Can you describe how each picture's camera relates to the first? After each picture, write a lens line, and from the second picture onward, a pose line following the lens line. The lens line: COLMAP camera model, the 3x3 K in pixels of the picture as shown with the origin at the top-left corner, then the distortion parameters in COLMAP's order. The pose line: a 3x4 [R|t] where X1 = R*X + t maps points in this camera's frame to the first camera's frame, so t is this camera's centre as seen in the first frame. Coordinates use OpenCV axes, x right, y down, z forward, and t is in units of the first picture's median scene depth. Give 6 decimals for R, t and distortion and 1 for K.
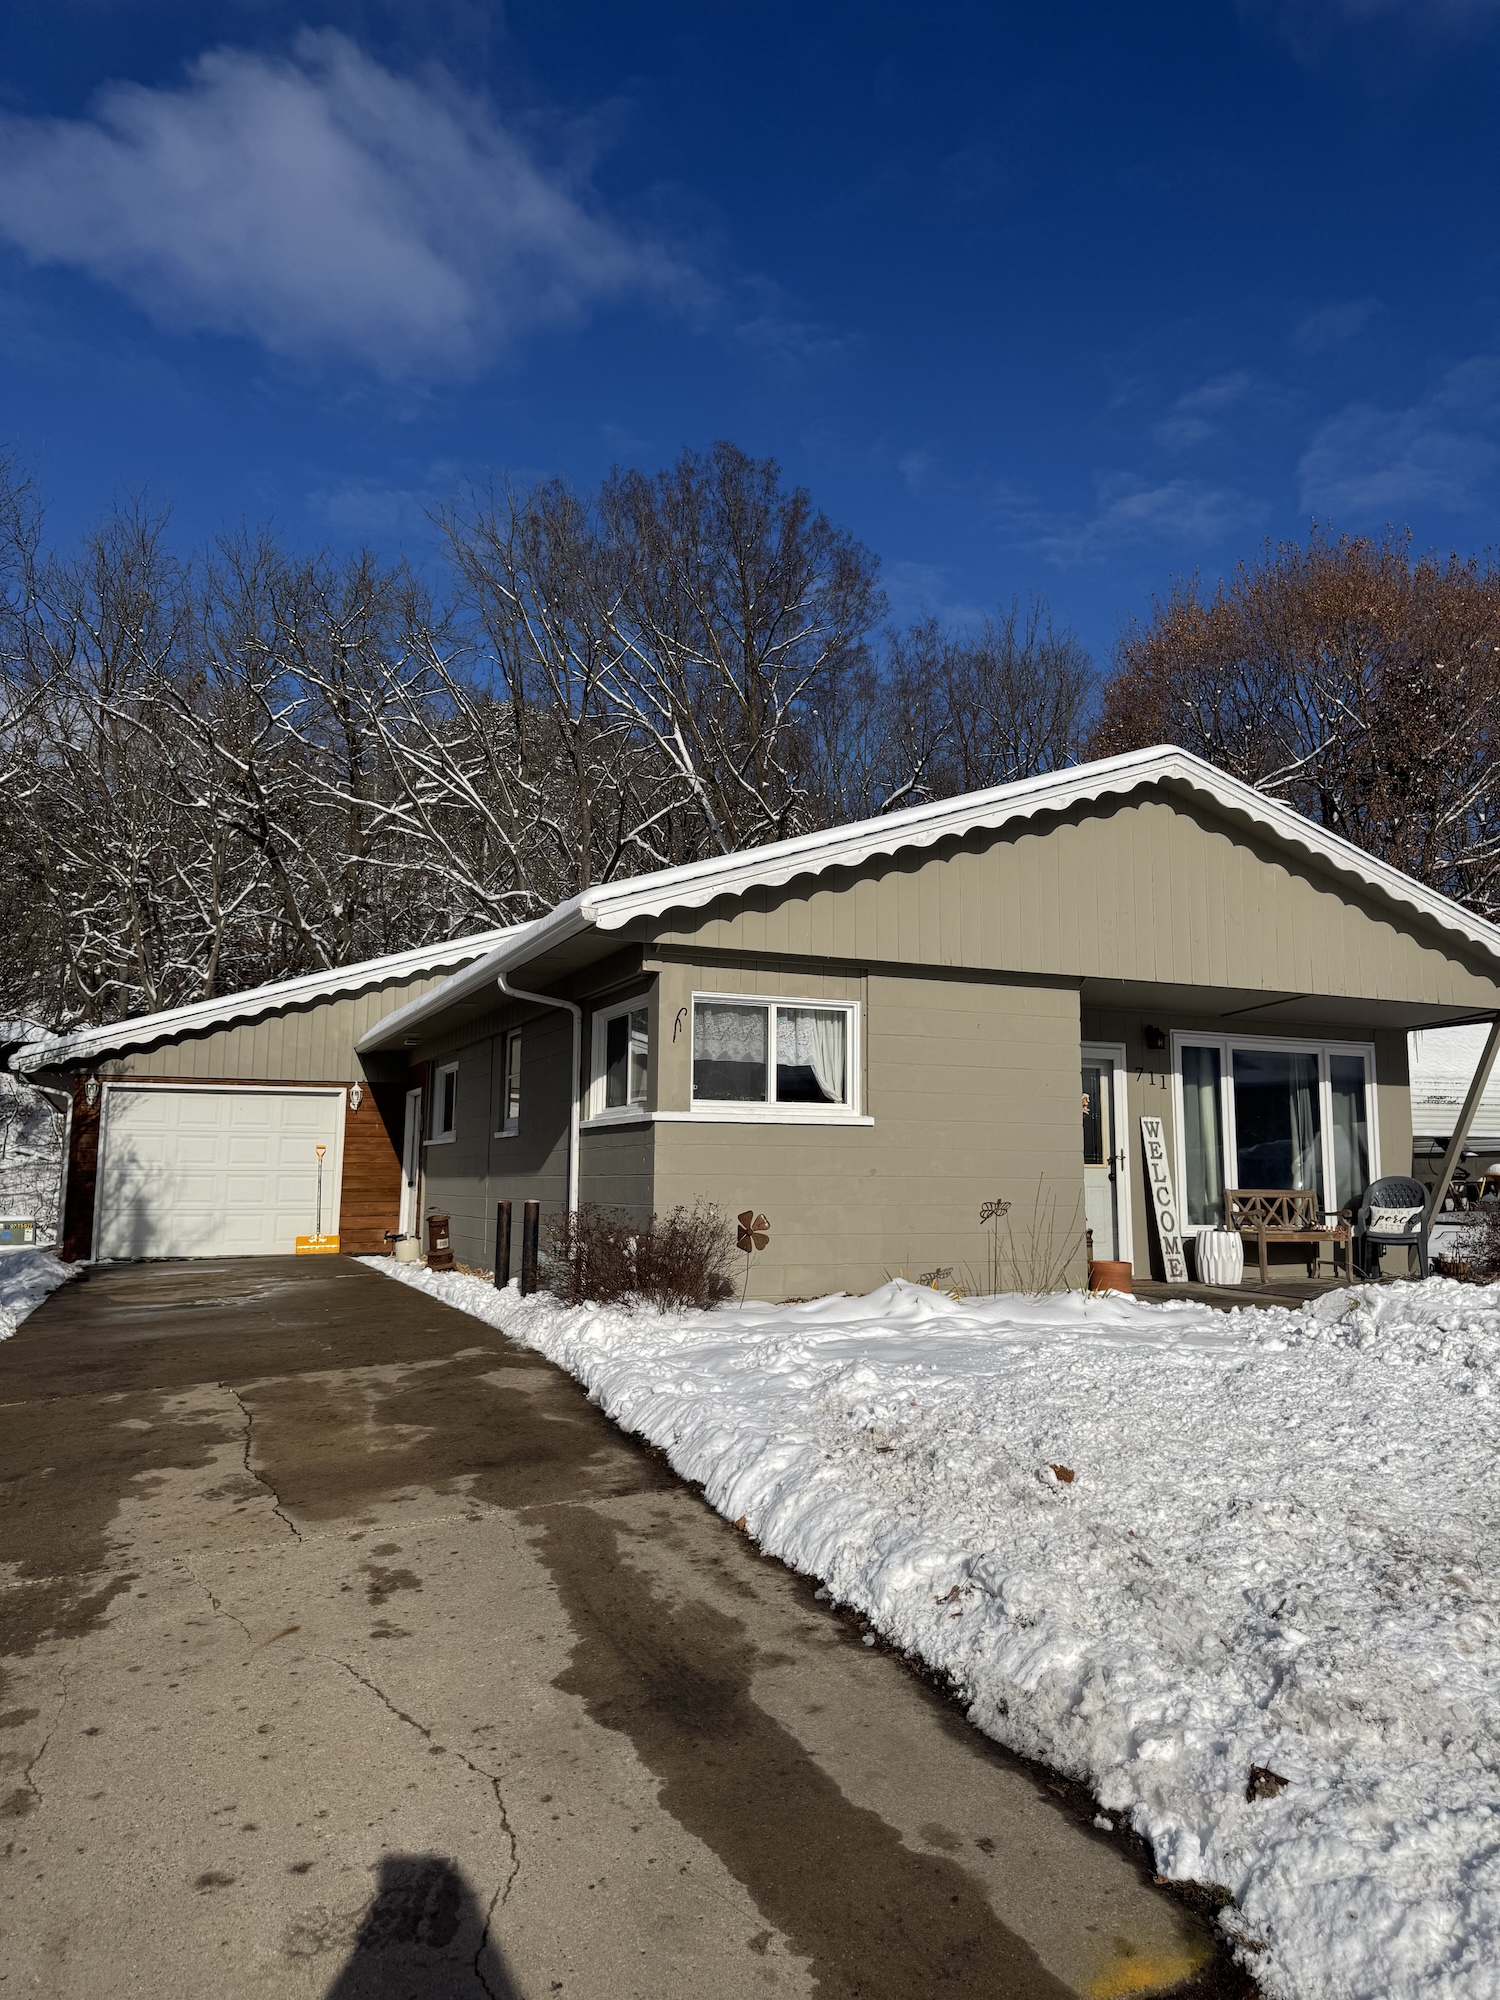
lens RADIAL K [[1462.2, 0, 755.6], [0, 1462.2, 996.5], [0, 0, 1]] dist [0.099057, -0.145742]
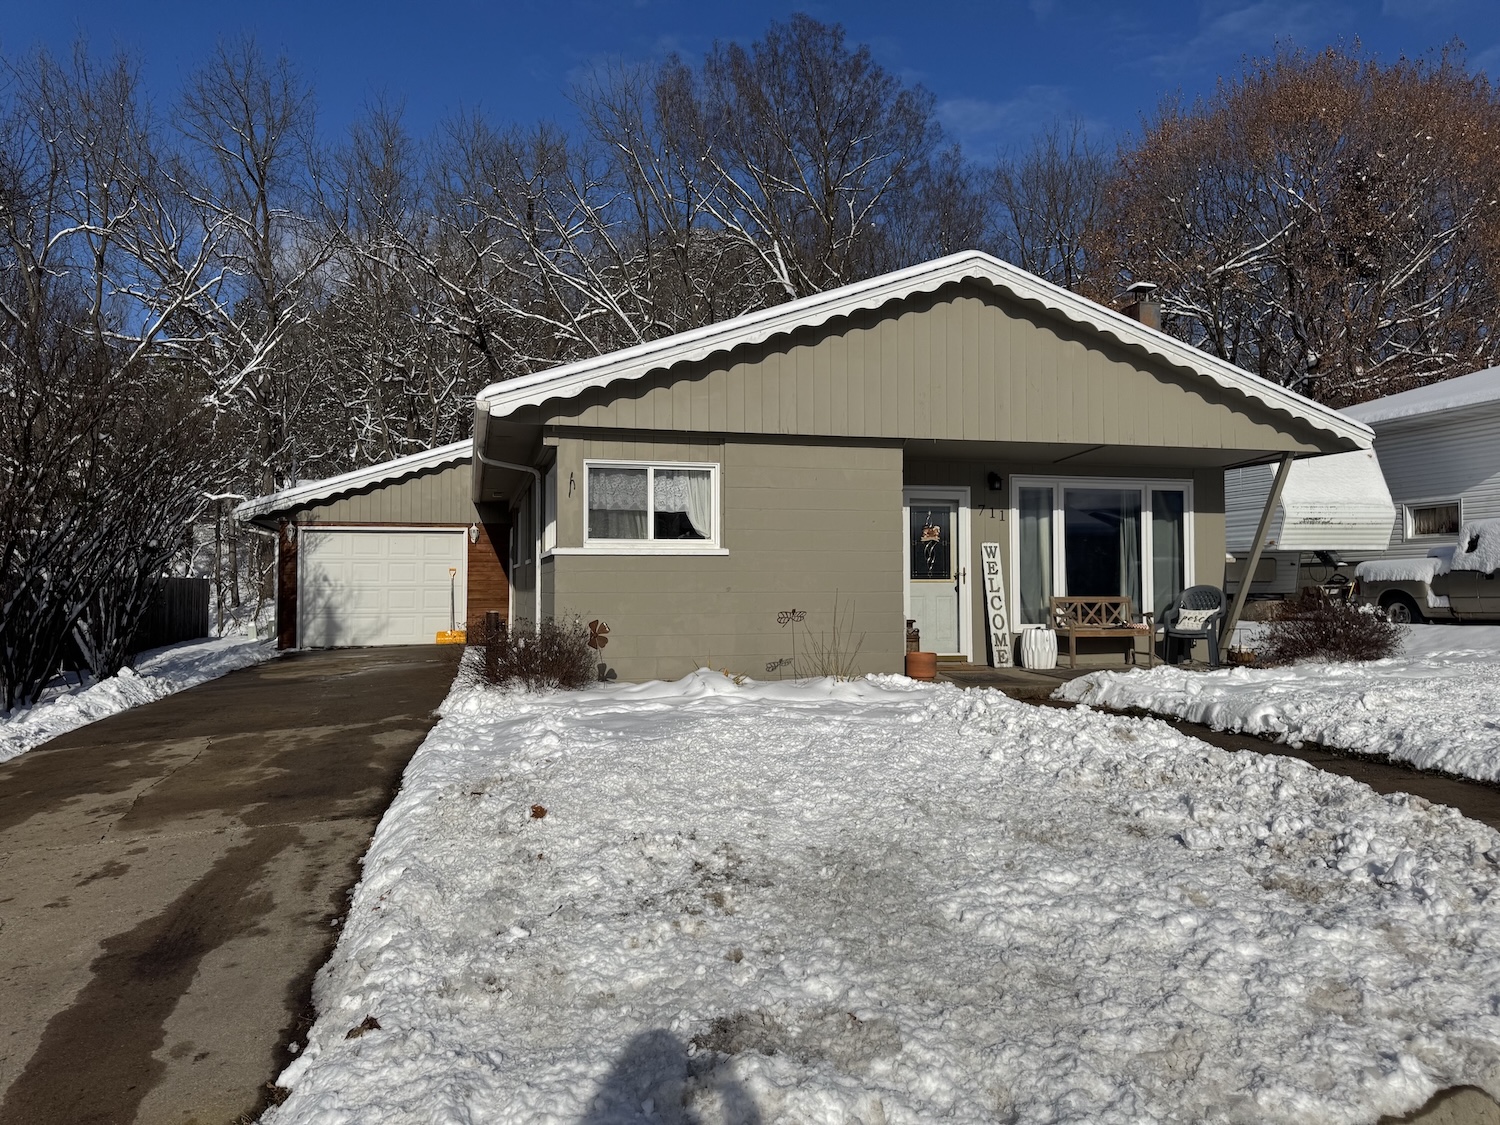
lens RADIAL K [[1096.6, 0, 750.0], [0, 1096.6, 562.5], [0, 0, 1]] dist [0.099057, -0.145742]
pose [[0.986153, -0.012073, -0.165396, 0.239333], [0.029331, 0.994321, 0.102301, -0.007115], [0.163222, -0.105735, 0.980907, 0.009606]]
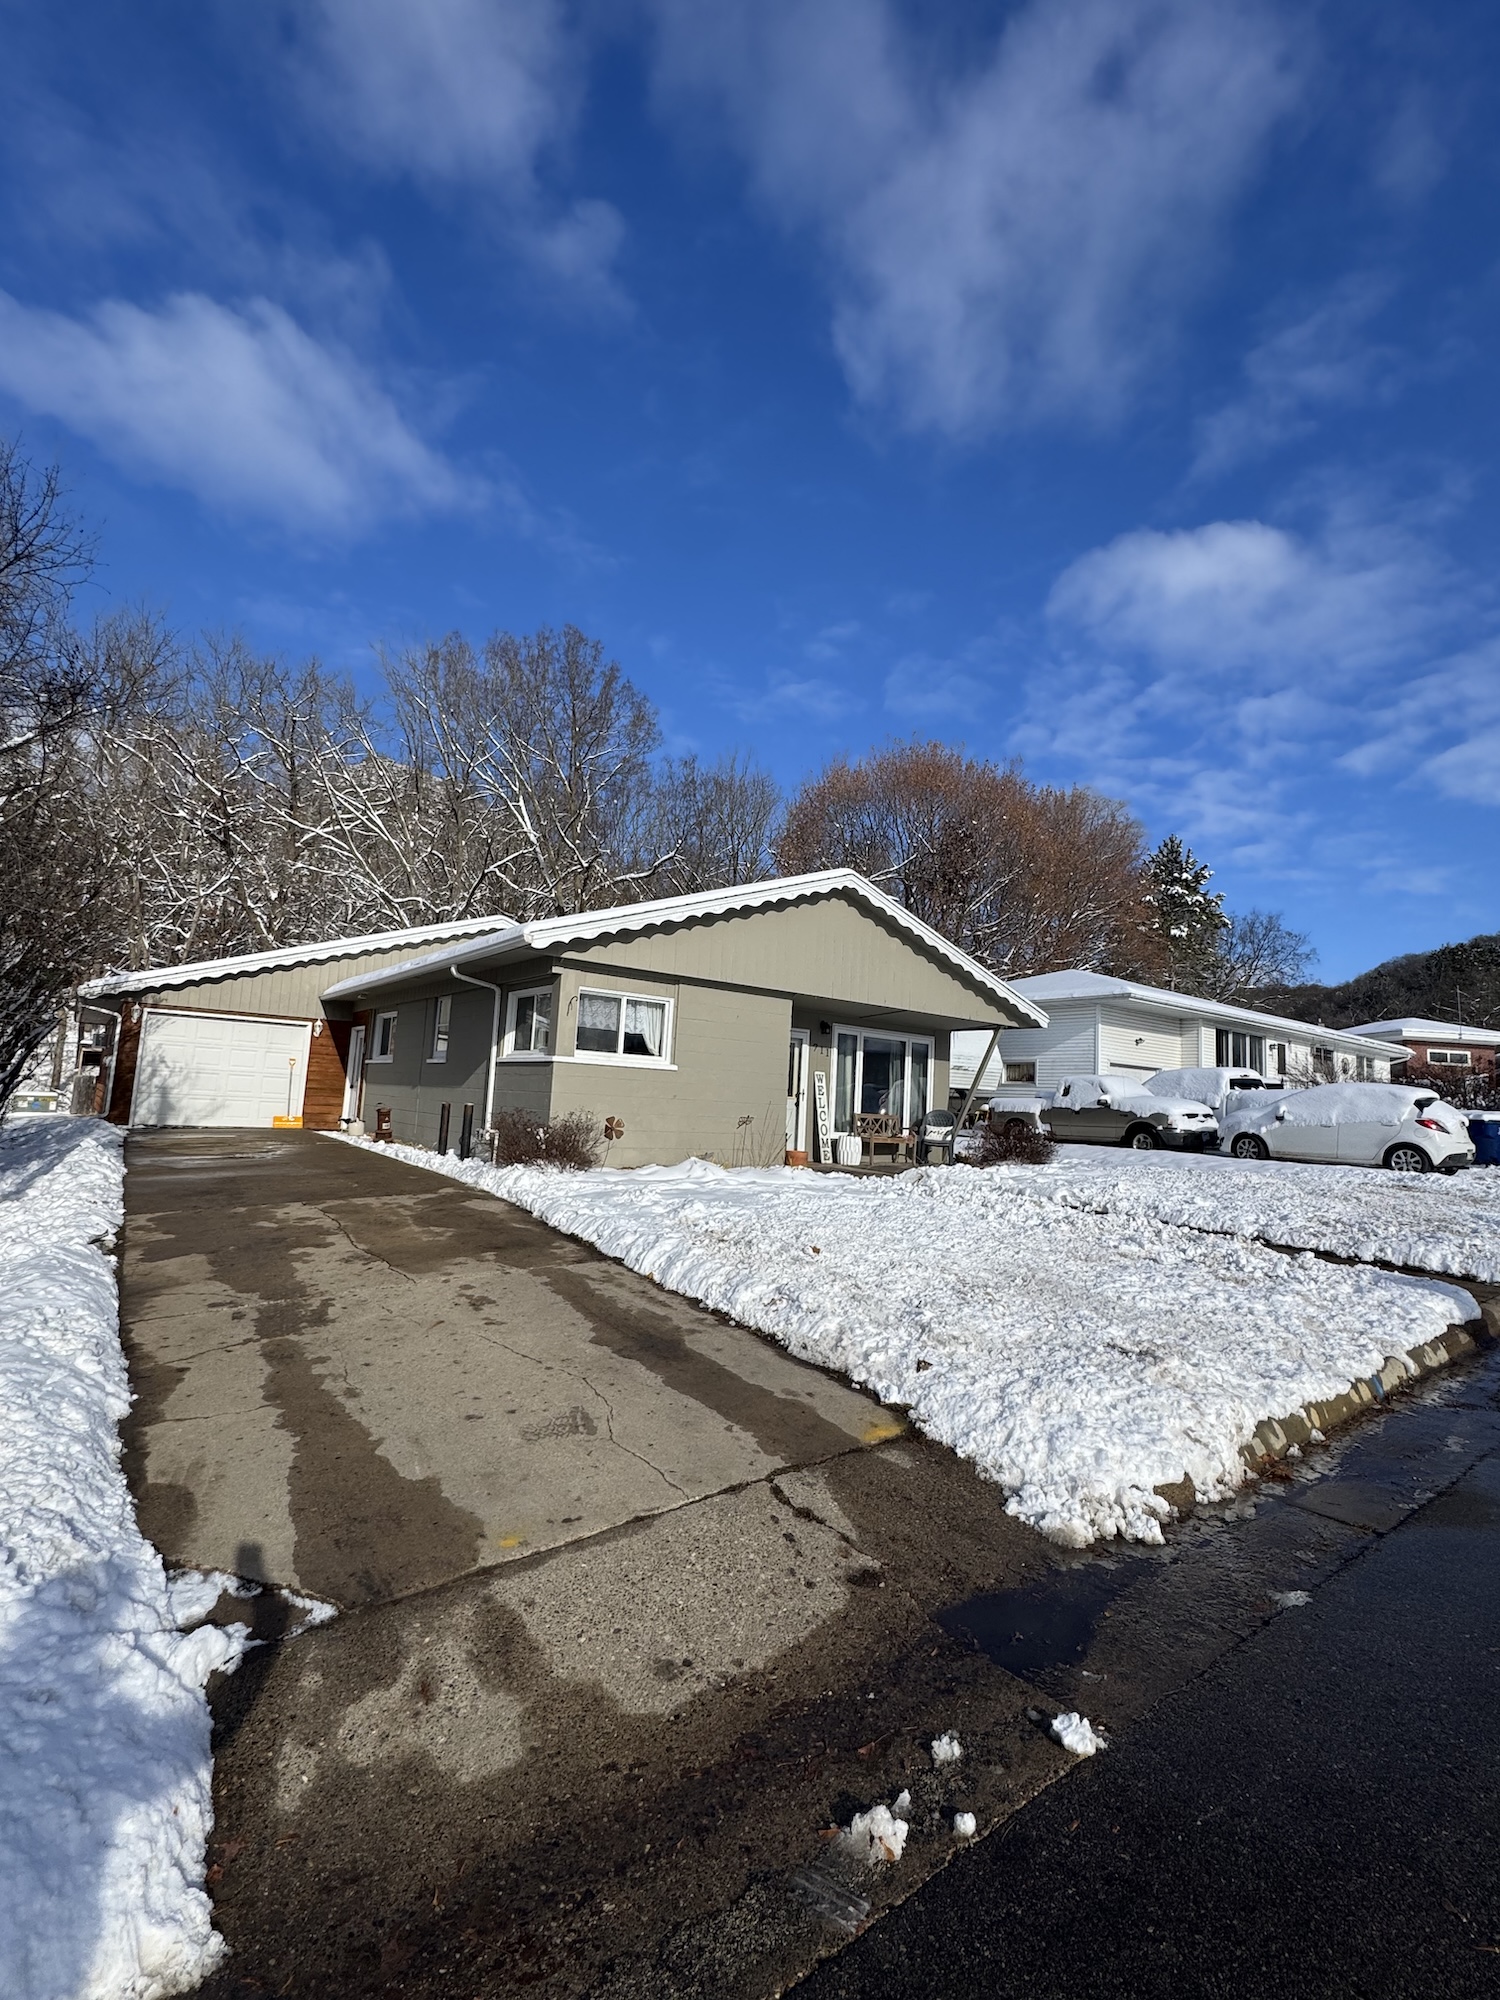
lens RADIAL K [[948.4, 0, 762.0], [0, 948.4, 1004.8], [0, 0, 1]] dist [-0.002263, -0.000158]
pose [[0.969147, 0.070711, 0.236125, -0.083834], [-0.077342, 0.996825, 0.018925, -0.016937], [-0.234037, -0.036603, 0.971538, -0.109489]]
